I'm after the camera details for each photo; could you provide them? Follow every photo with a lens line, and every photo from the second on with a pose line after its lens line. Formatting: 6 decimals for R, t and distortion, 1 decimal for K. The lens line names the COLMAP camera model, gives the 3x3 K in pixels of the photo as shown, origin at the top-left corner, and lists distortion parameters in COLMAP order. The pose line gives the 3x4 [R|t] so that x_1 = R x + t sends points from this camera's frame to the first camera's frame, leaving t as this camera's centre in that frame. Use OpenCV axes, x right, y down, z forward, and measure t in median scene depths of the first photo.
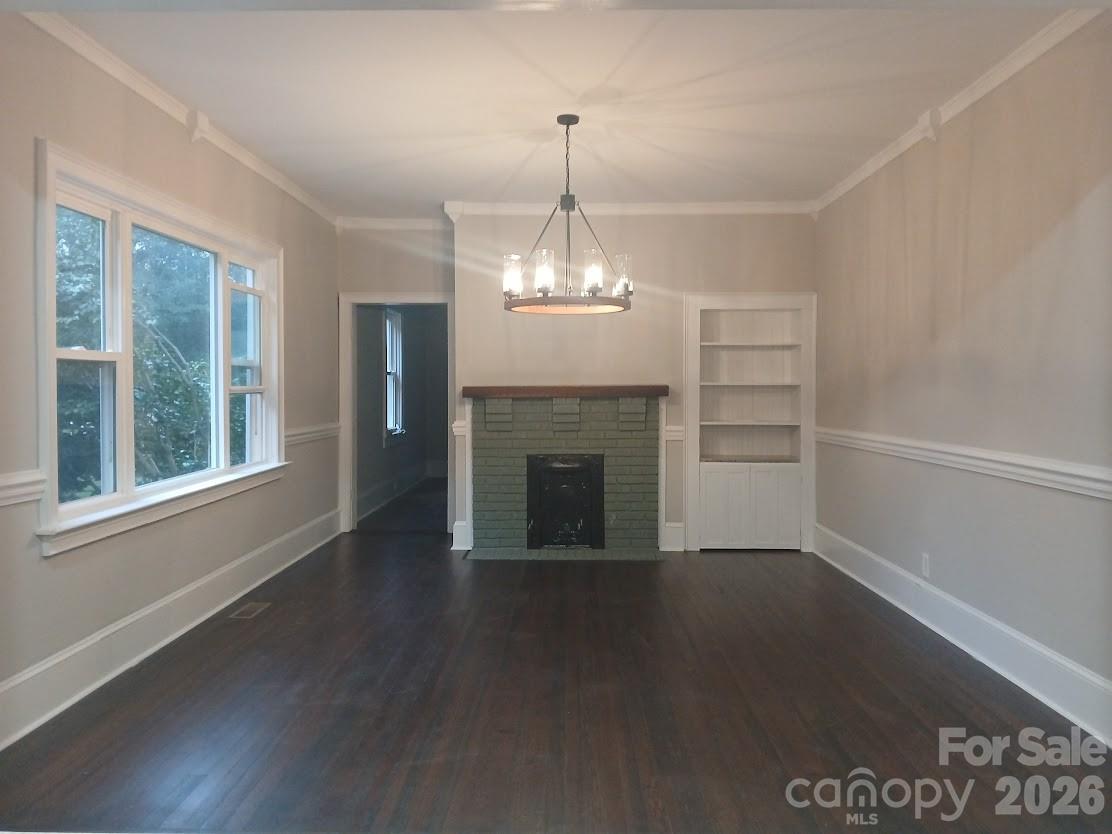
lens RADIAL K [[852.9, 0, 565.0], [0, 852.9, 394.9], [0, 0, 1]] dist [0.112407, -0.214375]
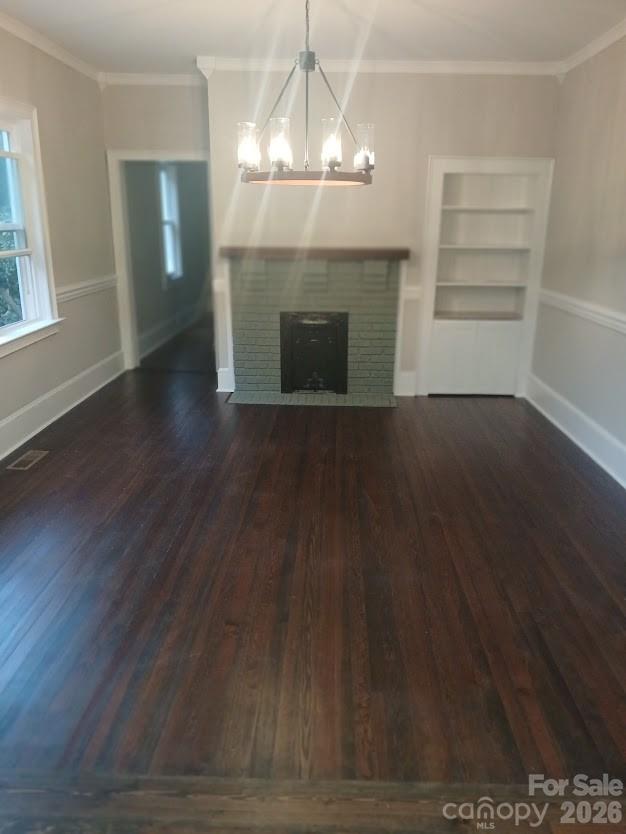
lens RADIAL K [[639.7, 0, 327.3], [0, 639.7, 419.4], [0, 0, 1]] dist [0.112407, -0.214375]
pose [[0.999880, 0.014809, -0.004470, 0.023512], [-0.012885, 0.957238, 0.289014, -0.039466], [0.008559, -0.288922, 0.957314, 0.151256]]
